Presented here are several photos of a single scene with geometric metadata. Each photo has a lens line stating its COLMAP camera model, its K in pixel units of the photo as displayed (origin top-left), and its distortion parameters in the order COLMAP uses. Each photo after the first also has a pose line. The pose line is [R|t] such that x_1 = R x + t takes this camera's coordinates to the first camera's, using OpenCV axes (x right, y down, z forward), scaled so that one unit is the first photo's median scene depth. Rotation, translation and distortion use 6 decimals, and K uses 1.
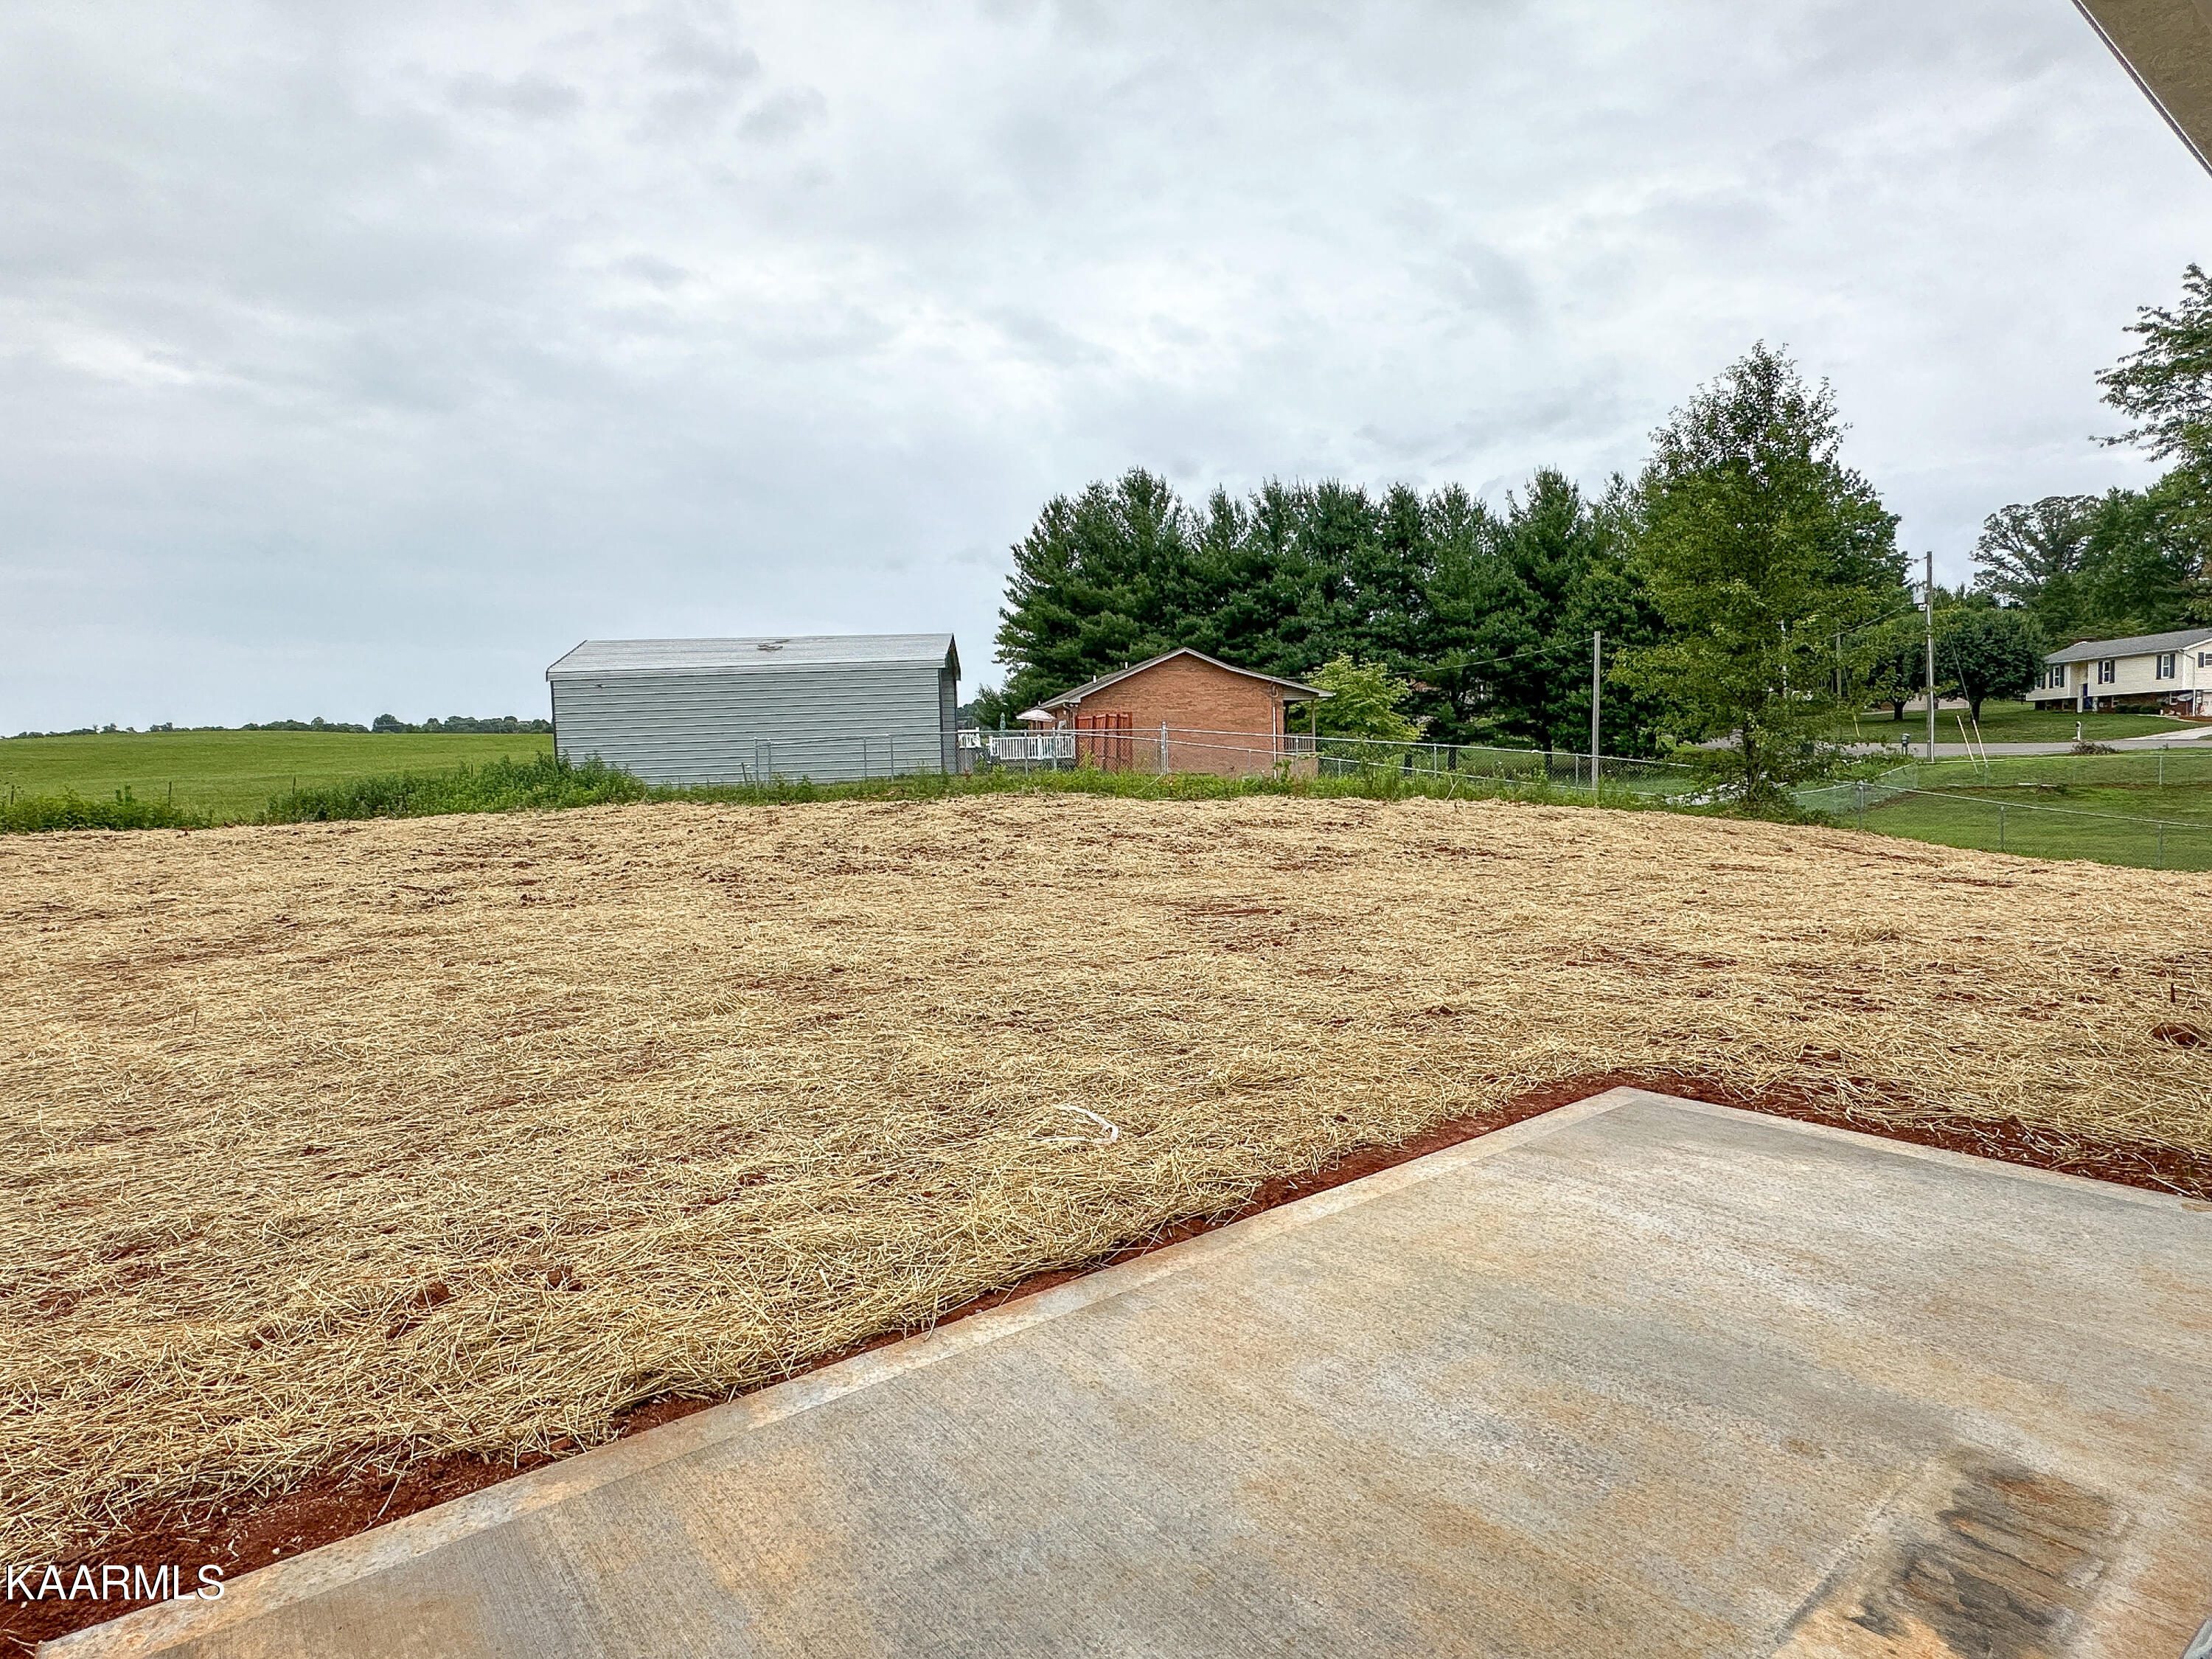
lens RADIAL K [[1189.8, 0, 1097.5], [0, 1189.8, 841.8], [0, 0, 1]] dist [-0.004029, 0.000652]
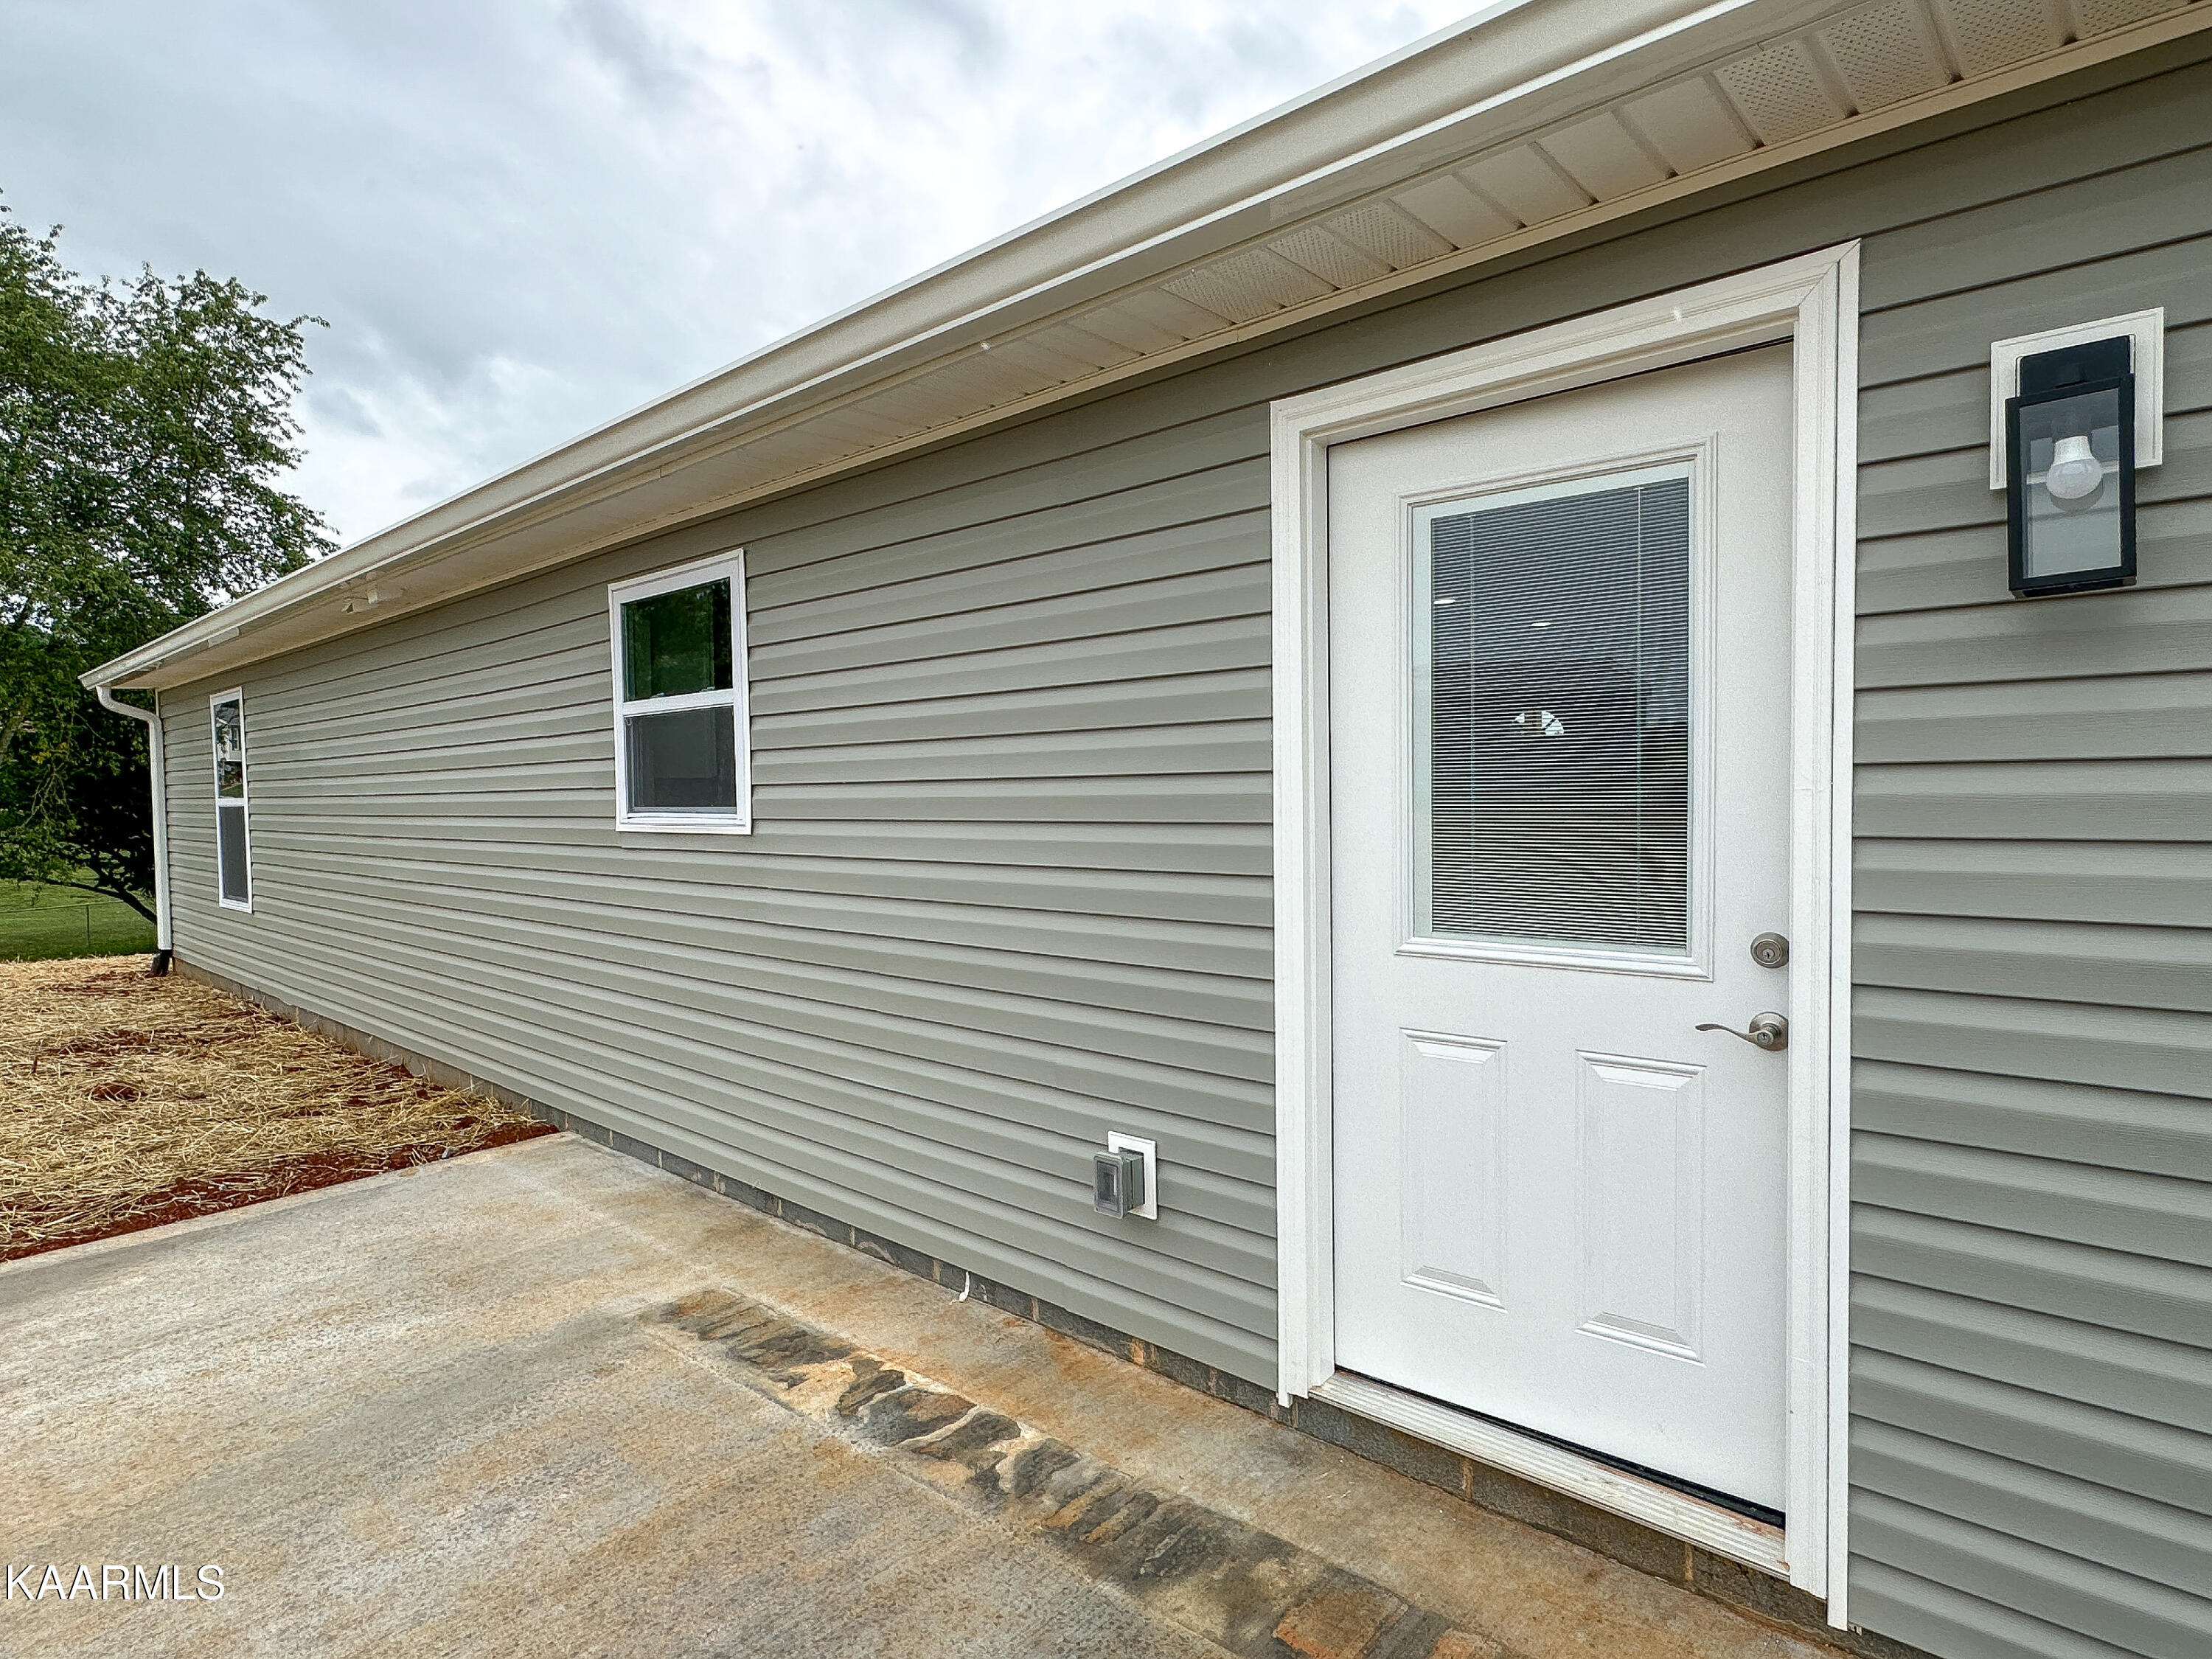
lens RADIAL K [[1189.8, 0, 1104.0], [0, 1189.8, 828.6], [0, 0, 1]] dist [-0.004029, 0.000652]
pose [[-0.188417, -0.005263, 0.982075, -0.814127], [0.089388, 0.995743, 0.022486, -0.056595], [-0.978013, 0.092023, -0.187145, 0.701948]]
